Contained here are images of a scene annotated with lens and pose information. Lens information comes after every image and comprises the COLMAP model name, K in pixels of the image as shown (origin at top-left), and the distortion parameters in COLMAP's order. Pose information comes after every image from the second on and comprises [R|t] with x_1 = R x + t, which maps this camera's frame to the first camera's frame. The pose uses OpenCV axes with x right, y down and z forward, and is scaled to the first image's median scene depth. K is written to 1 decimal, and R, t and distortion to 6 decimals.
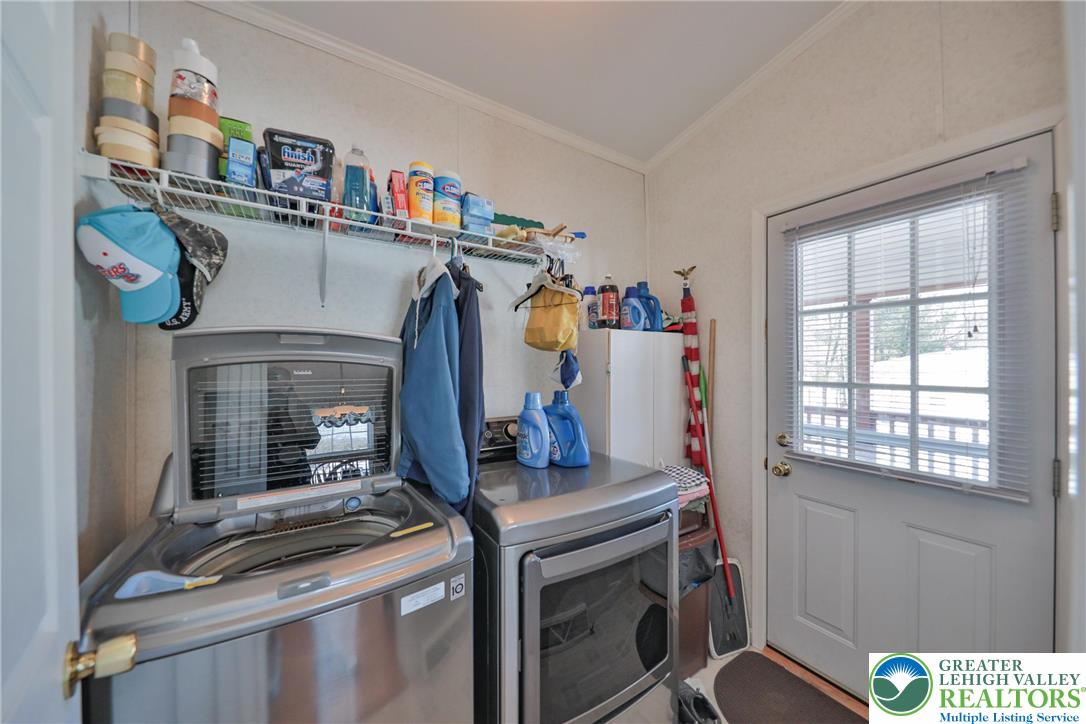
lens RADIAL K [[391.6, 0, 548.5], [0, 391.6, 361.1], [0, 0, 1]] dist [0.001395, -0.005162]
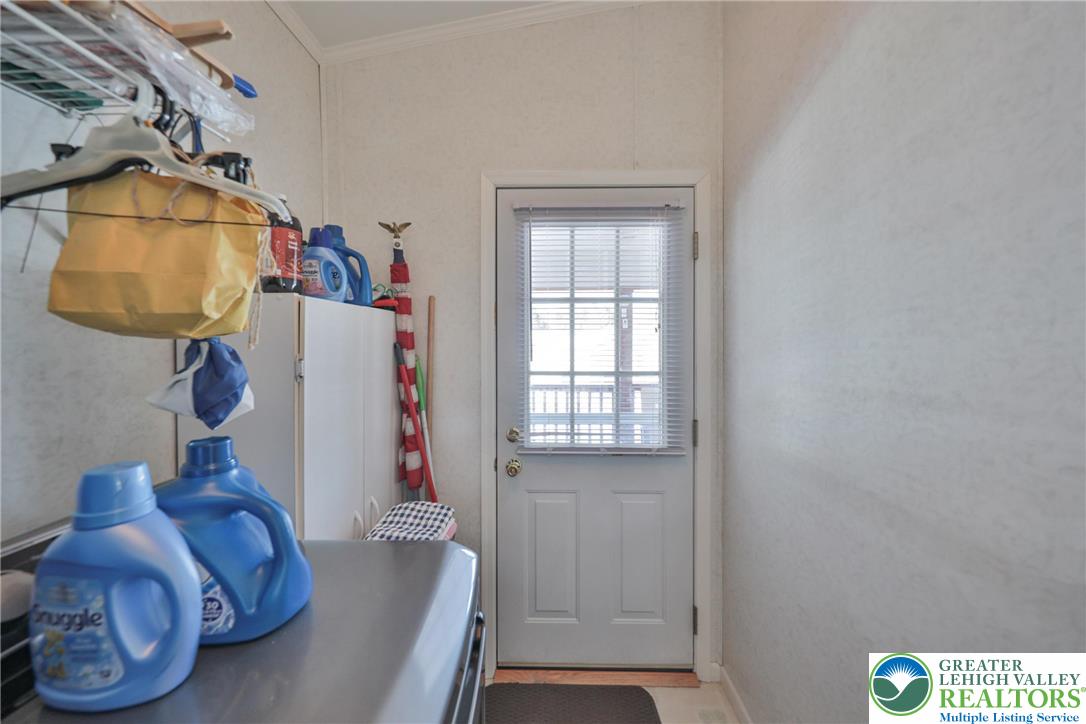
lens RADIAL K [[368.5, 0, 543.0], [0, 368.5, 341.7], [0, 0, 1]] dist [0.000467, -0.004425]
pose [[0.558846, -0.001850, 0.829269, -0.081095], [-0.007804, 0.999942, 0.007489, -0.026532], [-0.829235, -0.010657, 0.558799, 0.466442]]
